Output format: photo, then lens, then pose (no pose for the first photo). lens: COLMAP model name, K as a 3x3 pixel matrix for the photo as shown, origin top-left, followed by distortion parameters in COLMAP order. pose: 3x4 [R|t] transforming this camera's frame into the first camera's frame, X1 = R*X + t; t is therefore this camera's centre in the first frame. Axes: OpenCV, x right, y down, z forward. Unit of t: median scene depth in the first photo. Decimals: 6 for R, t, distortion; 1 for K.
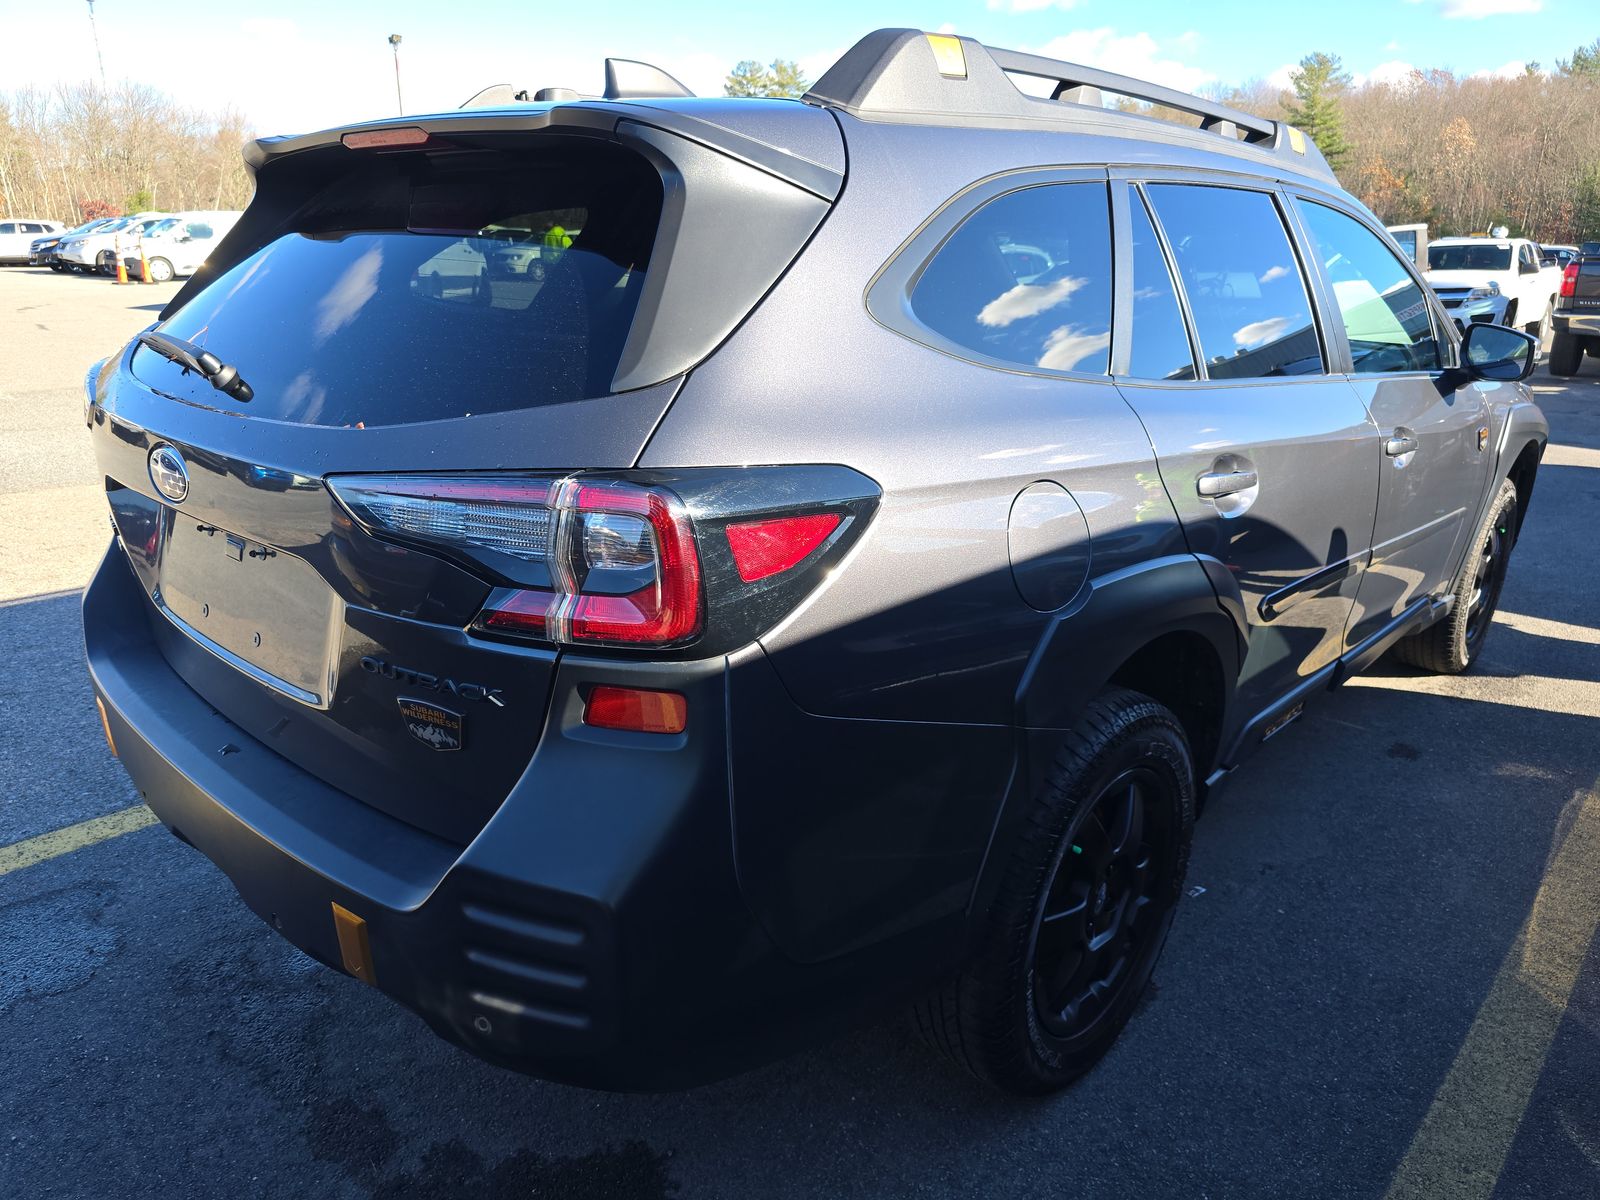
lens RADIAL K [[1066.9, 0, 784.9], [0, 1066.9, 596.0], [0, 0, 1]] dist [0.044125, -0.020080]
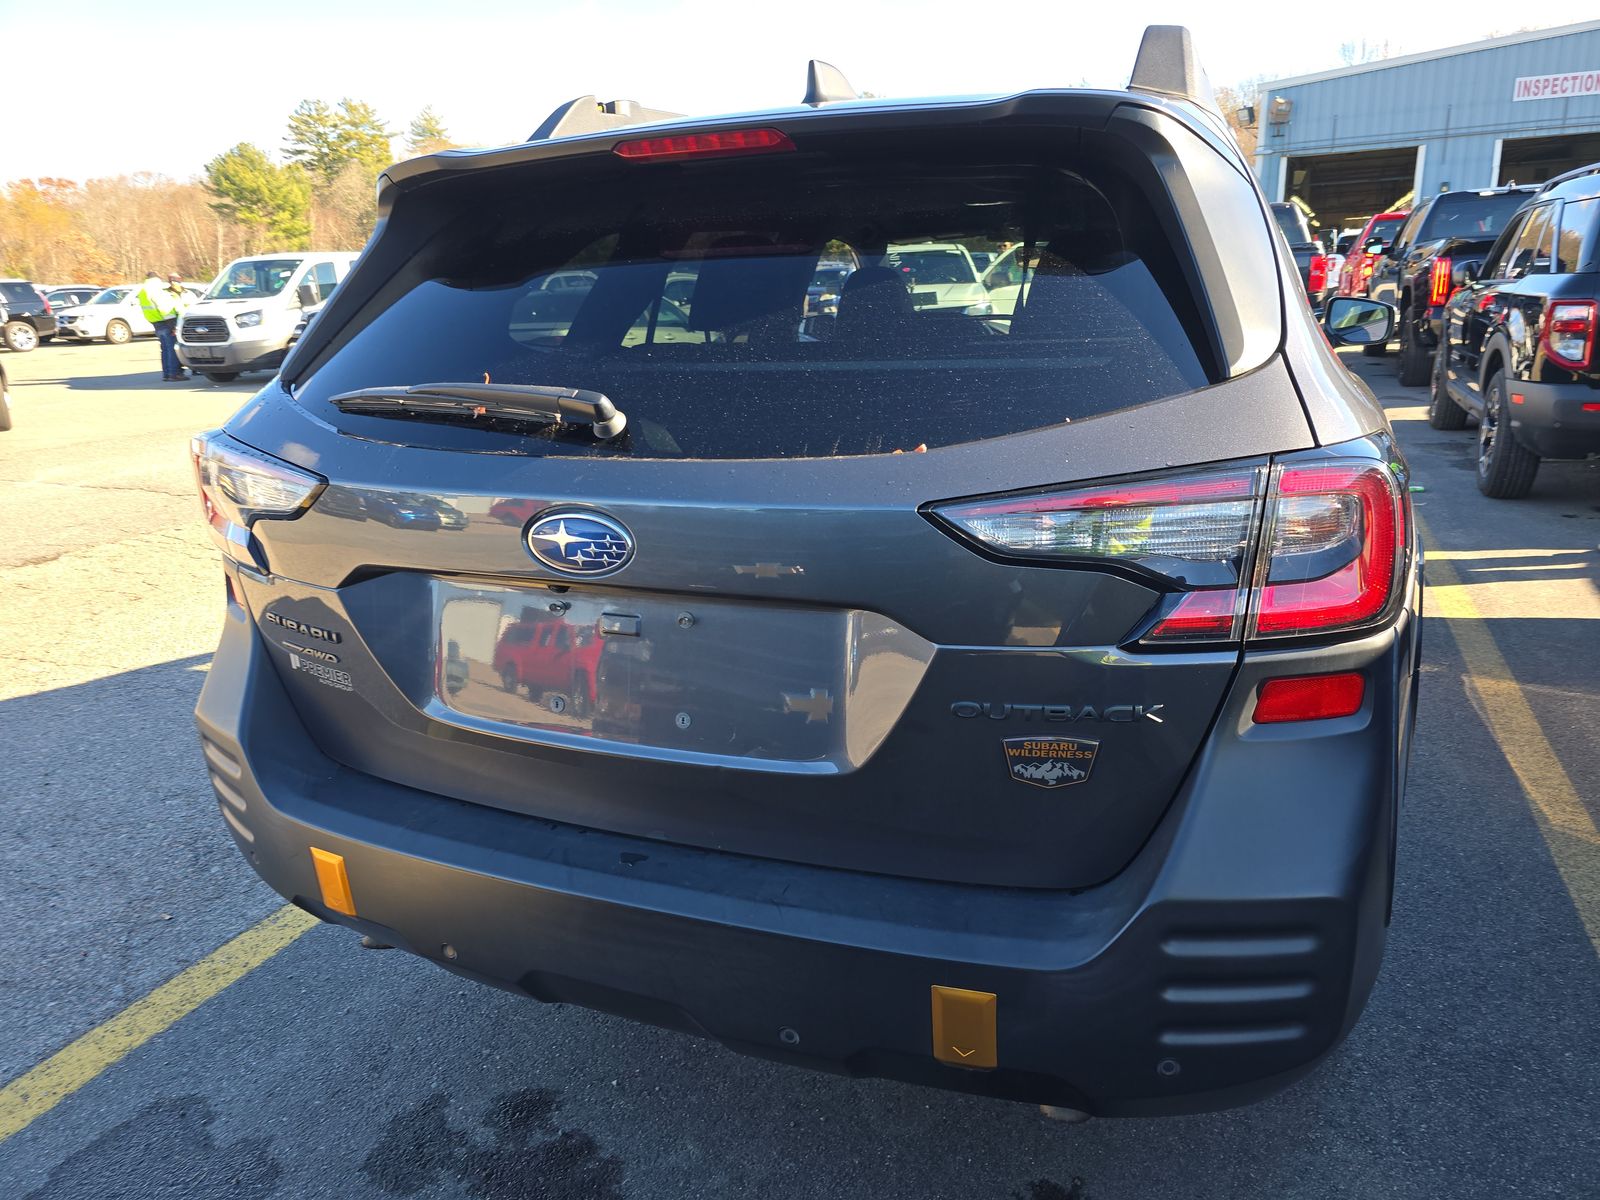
lens RADIAL K [[1066.9, 0, 795.6], [0, 1066.9, 600.2], [0, 0, 1]] dist [0.044125, -0.020080]
pose [[0.940565, -0.148675, 0.305342, -0.532705], [0.156077, 0.987745, 0.000173, -0.033274], [-0.301626, 0.047494, 0.952243, 0.127109]]
